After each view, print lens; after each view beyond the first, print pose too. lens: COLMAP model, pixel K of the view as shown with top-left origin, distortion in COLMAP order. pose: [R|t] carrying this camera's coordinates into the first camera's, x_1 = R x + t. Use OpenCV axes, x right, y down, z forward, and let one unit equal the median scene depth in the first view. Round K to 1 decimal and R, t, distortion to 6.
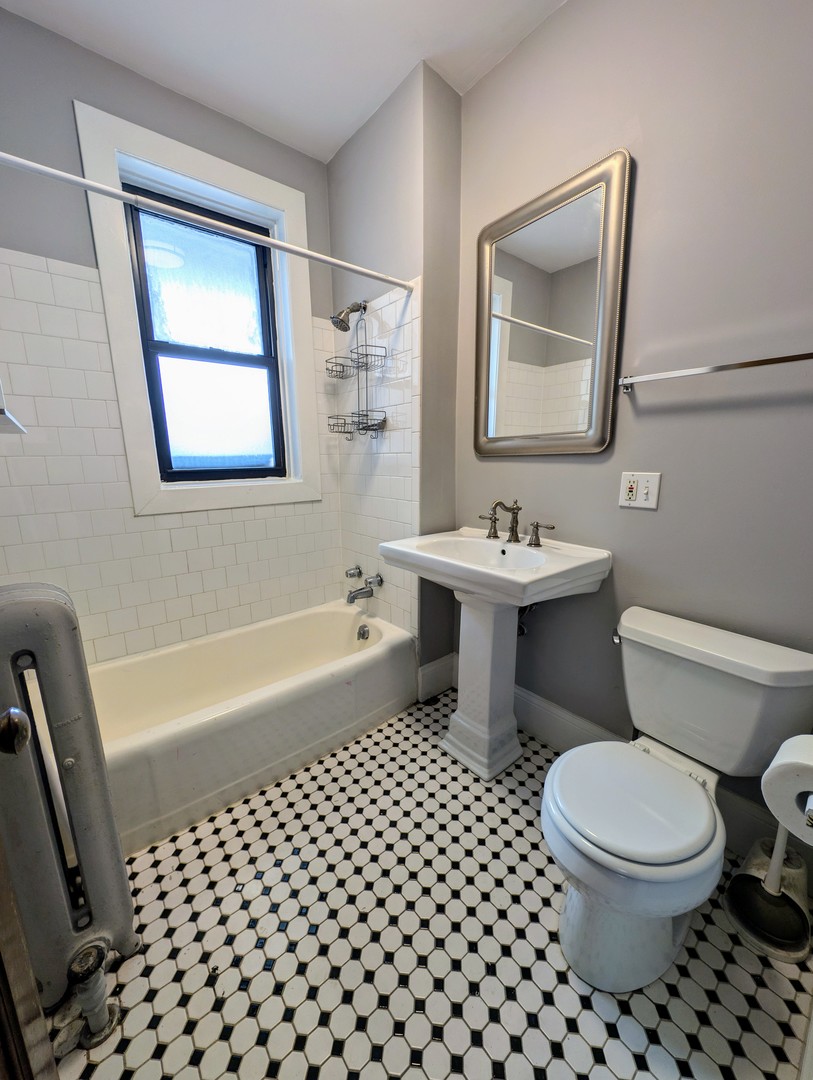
lens RADIAL K [[407.3, 0, 404.9], [0, 407.3, 535.6], [0, 0, 1]] dist [0.011149, -0.005346]
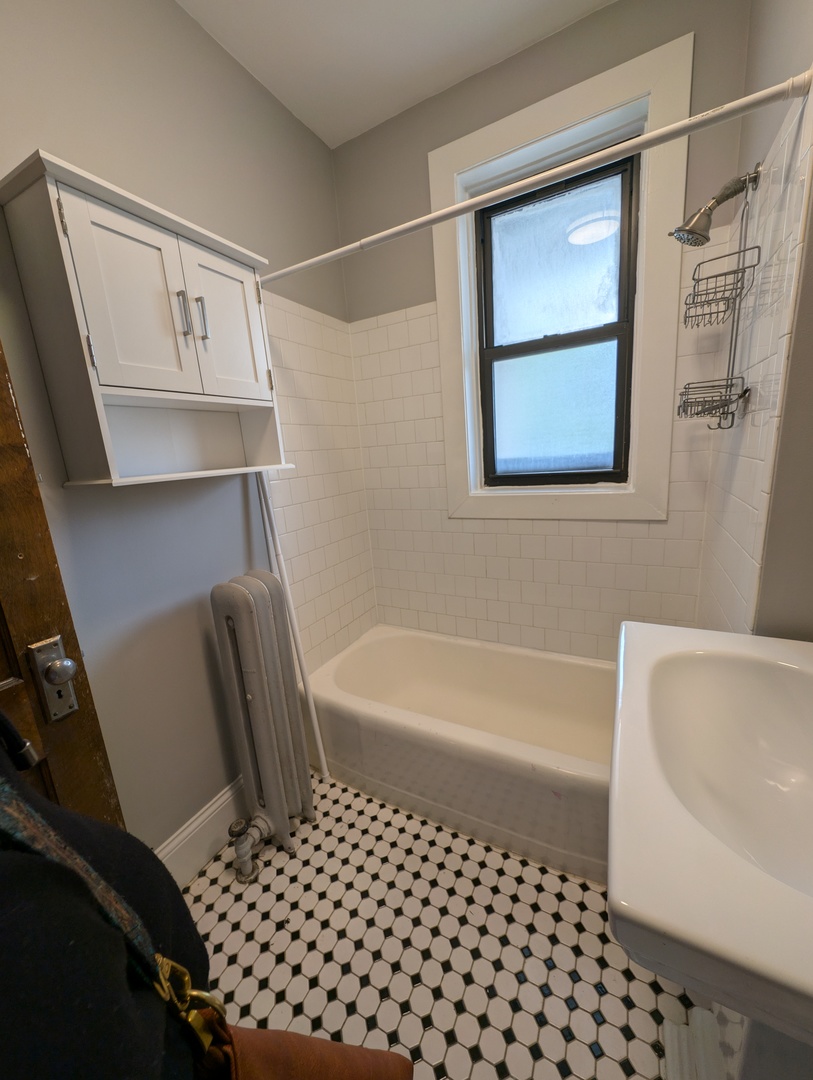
lens RADIAL K [[407.3, 0, 404.9], [0, 407.3, 535.6], [0, 0, 1]] dist [0.011149, -0.005346]
pose [[0.390705, 0.172414, -0.904225, 0.282006], [-0.110071, 0.984005, 0.140066, -0.128806], [0.913912, 0.044804, 0.403433, 0.396266]]
